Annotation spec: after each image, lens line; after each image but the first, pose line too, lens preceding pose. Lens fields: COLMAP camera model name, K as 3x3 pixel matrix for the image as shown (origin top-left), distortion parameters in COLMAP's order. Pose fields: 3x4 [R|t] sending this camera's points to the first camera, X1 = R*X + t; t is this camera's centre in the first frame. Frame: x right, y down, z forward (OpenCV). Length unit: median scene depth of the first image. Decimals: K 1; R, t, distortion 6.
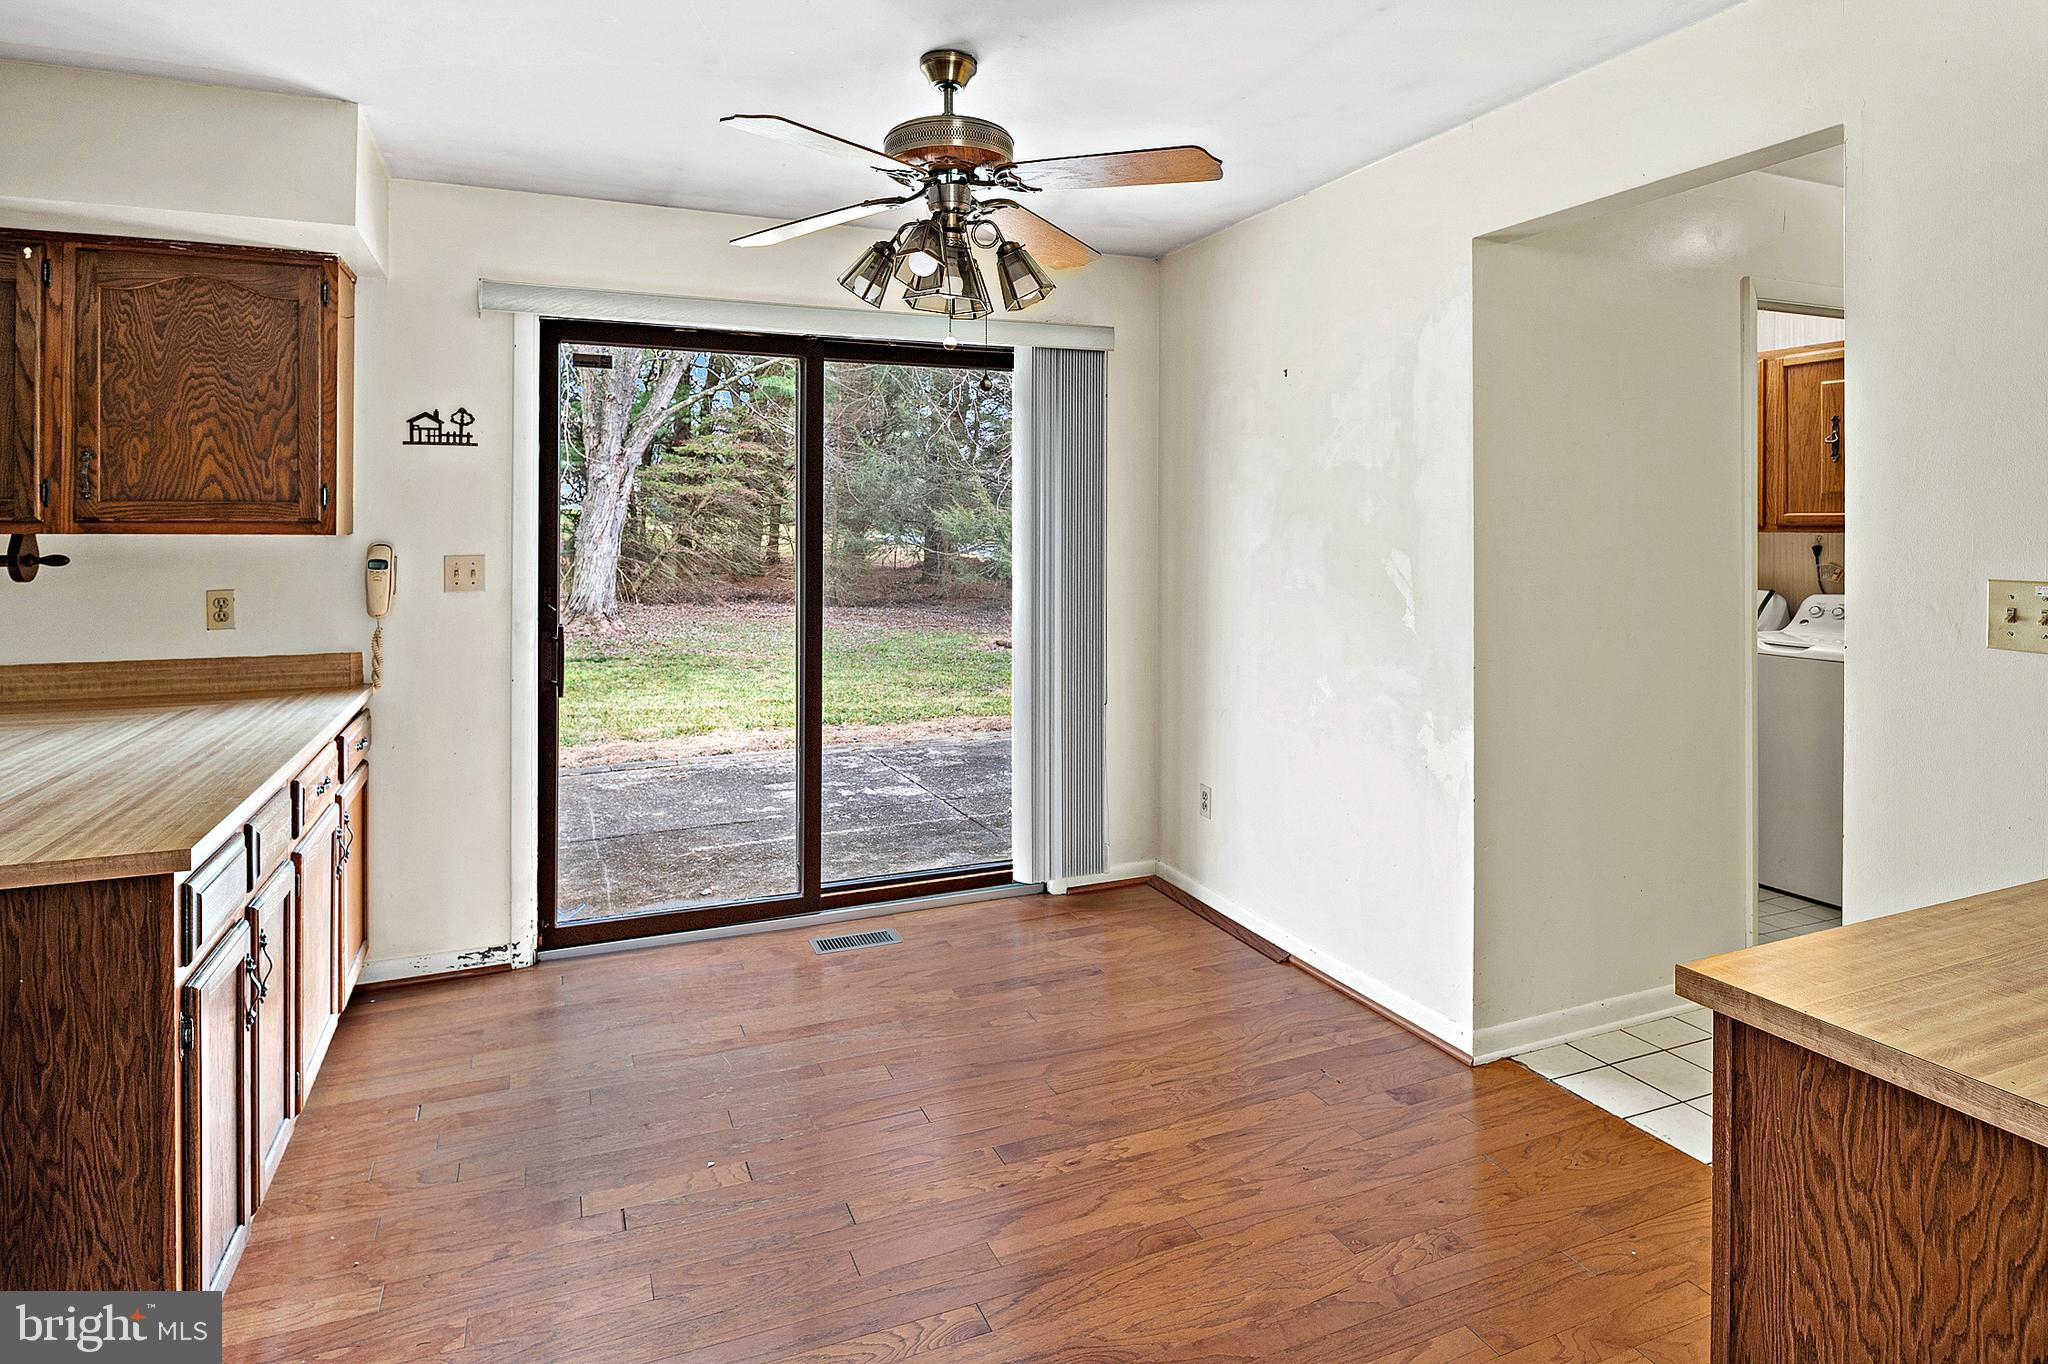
lens RADIAL K [[1107.4, 0, 1017.1], [0, 1107.4, 522.6], [0, 0, 1]] dist [-0.013617, -0.001531]
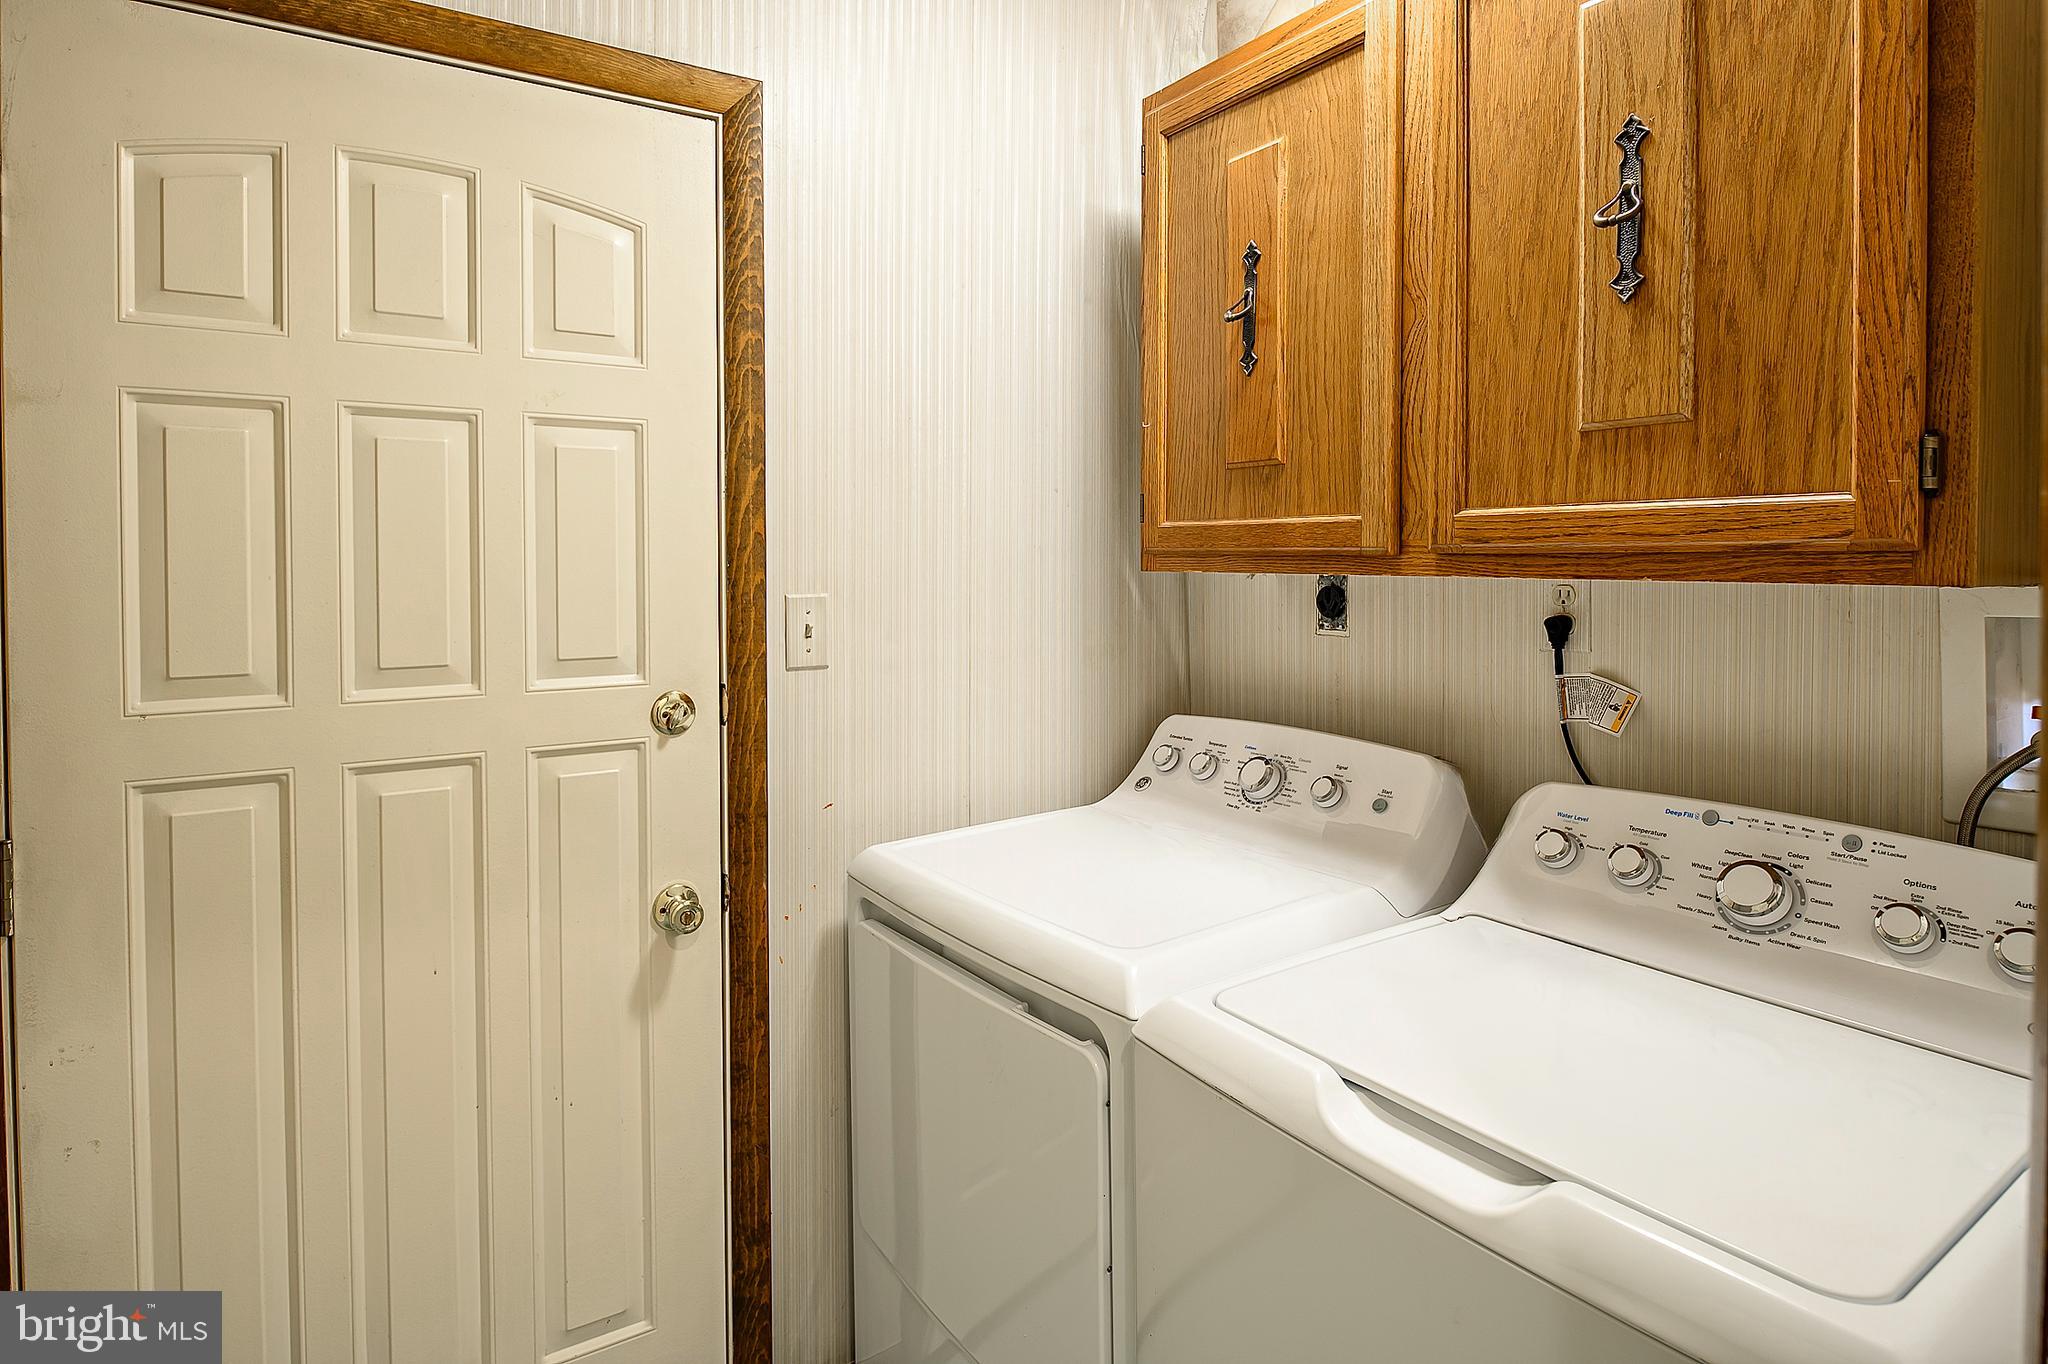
lens RADIAL K [[1120.8, 0, 1023.9], [0, 1120.8, 561.2], [0, 0, 1]] dist [-0.004181, -0.001002]
pose [[0.980250, -0.004582, 0.197711, 0.526211], [0.003475, 0.999976, 0.005948, 0.002575], [-0.197733, -0.005144, 0.980242, 0.732599]]
